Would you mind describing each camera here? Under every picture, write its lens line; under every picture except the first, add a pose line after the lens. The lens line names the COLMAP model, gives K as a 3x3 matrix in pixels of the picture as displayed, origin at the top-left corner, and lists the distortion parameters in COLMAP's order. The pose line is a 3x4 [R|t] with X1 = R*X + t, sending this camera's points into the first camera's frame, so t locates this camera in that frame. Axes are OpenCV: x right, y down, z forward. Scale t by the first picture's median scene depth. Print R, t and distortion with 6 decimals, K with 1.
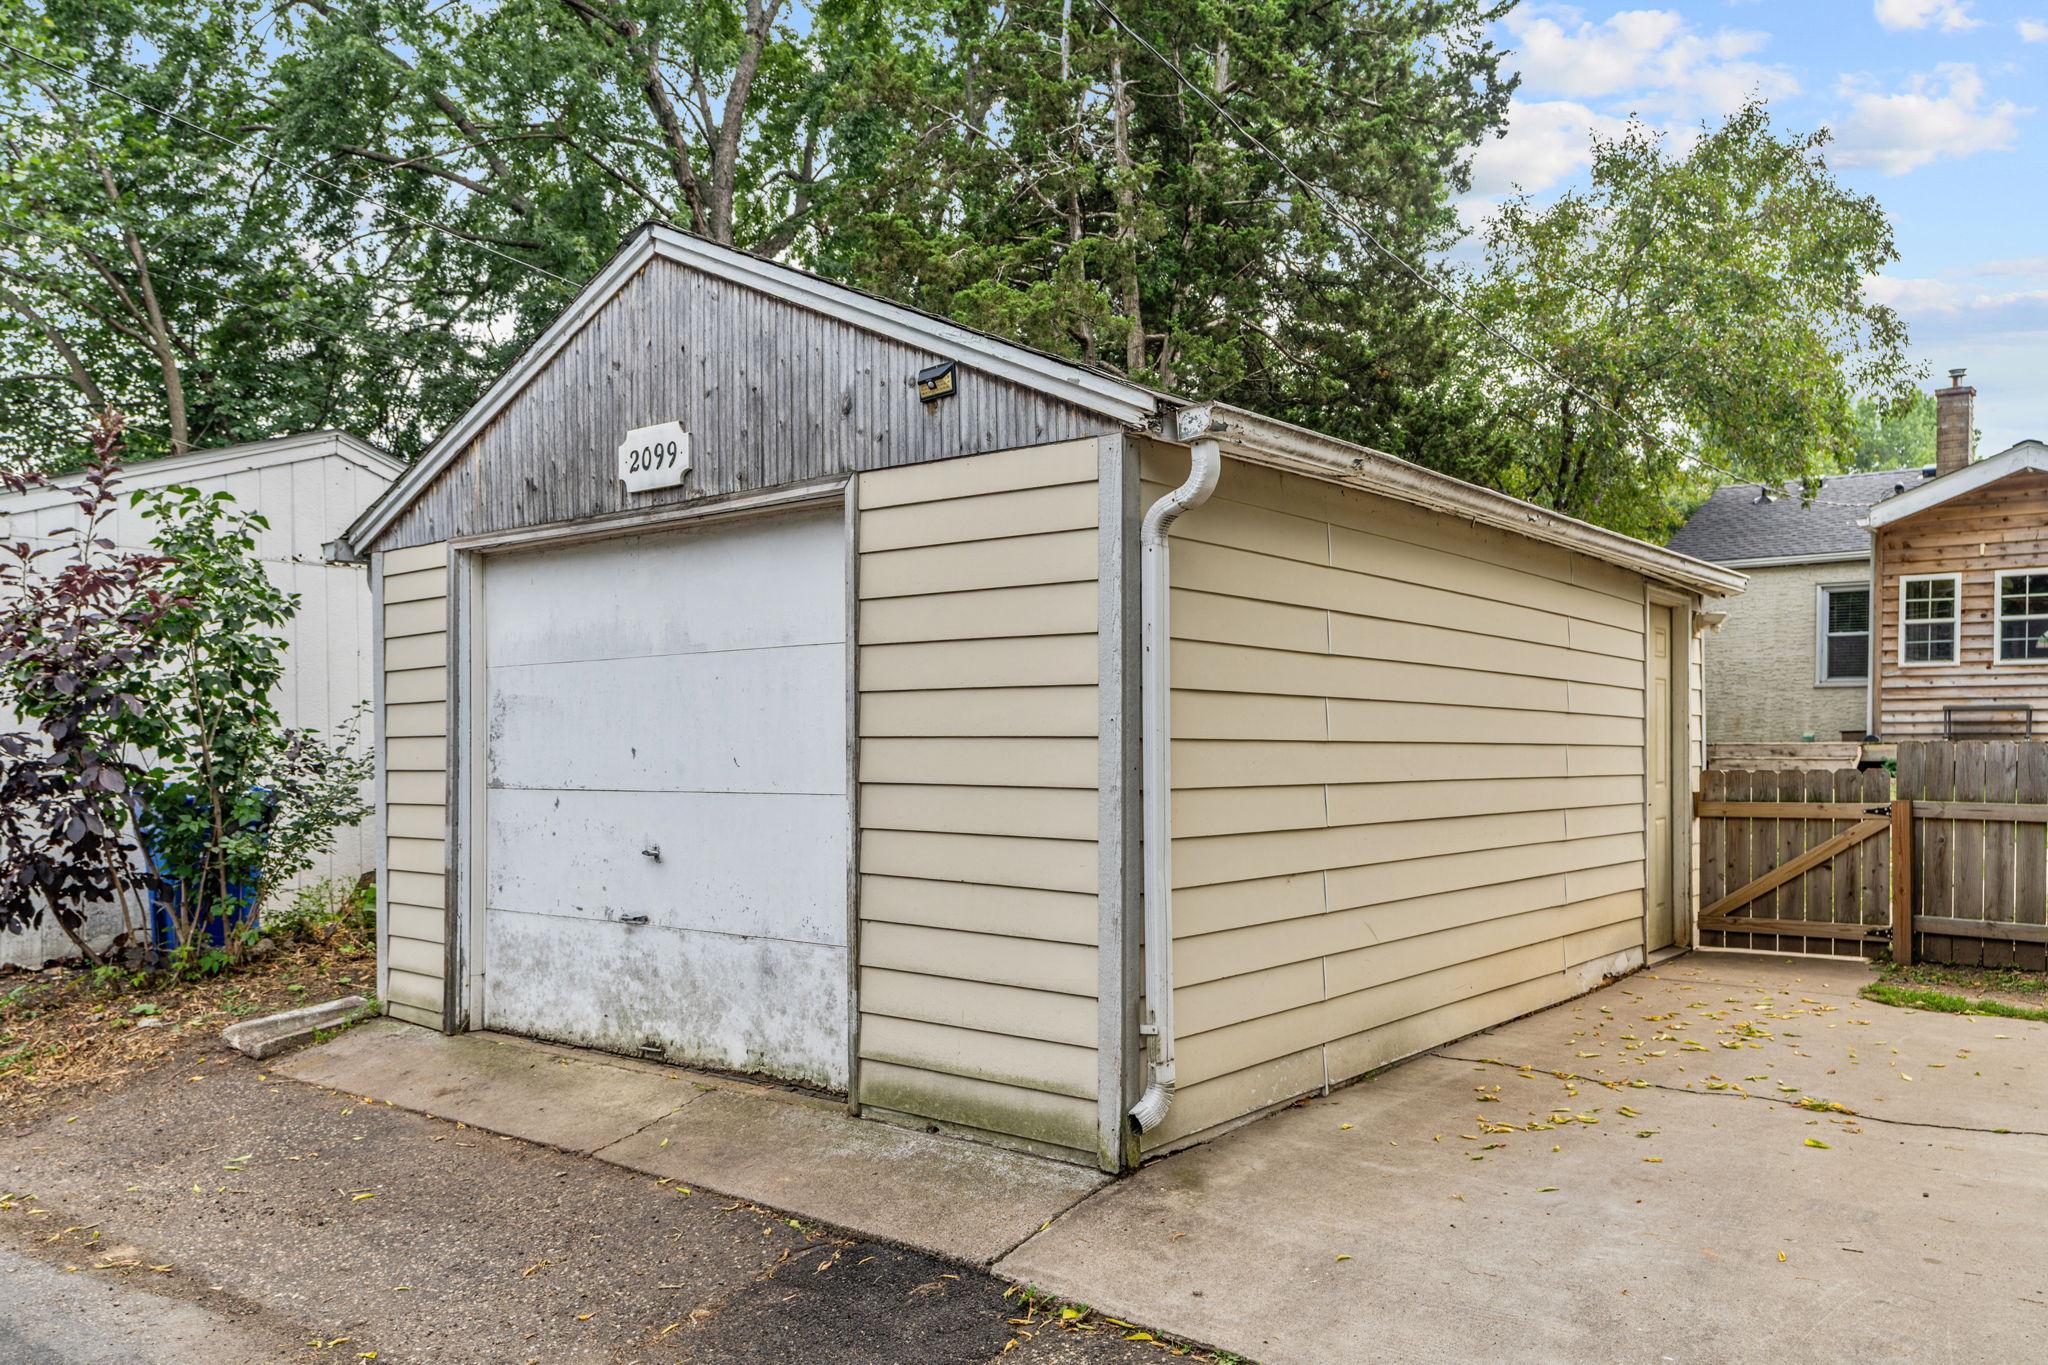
lens RADIAL K [[1369.4, 0, 1024.0], [0, 1369.4, 682.5], [0, 0, 1]] dist [0.034251, -0.032580]
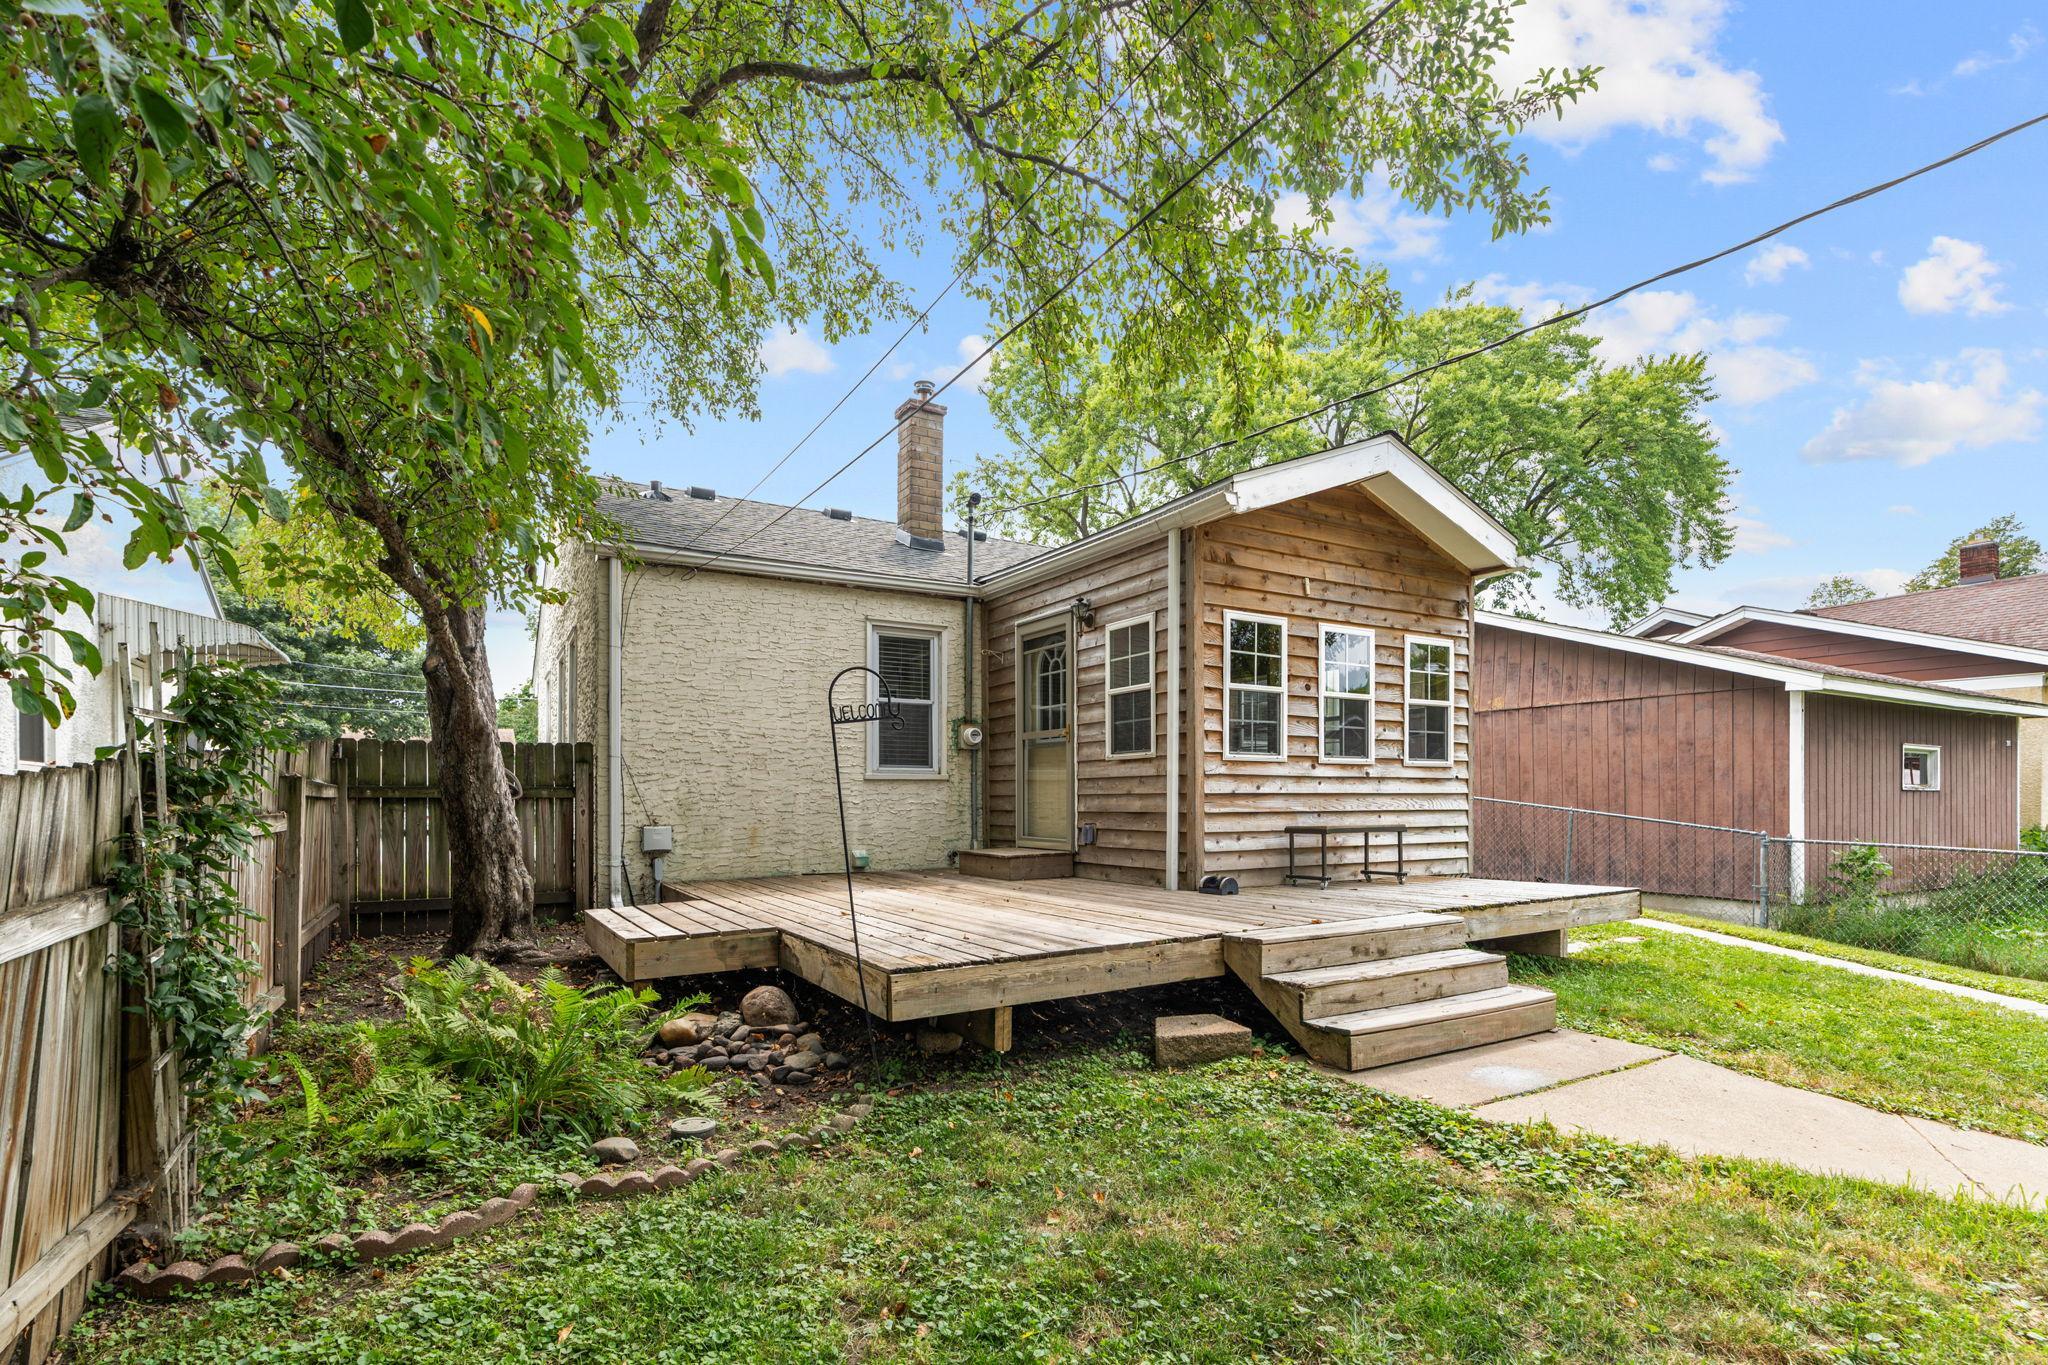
lens RADIAL K [[992.3, 0, 1025.3], [0, 992.3, 735.5], [0, 0, 1]] dist [-0.005320, -0.000573]
pose [[0.319803, 0.050206, 0.946153, 0.201392], [-0.036687, 0.998502, -0.040583, -0.000949], [-0.946774, -0.021733, 0.321166, 0.960017]]
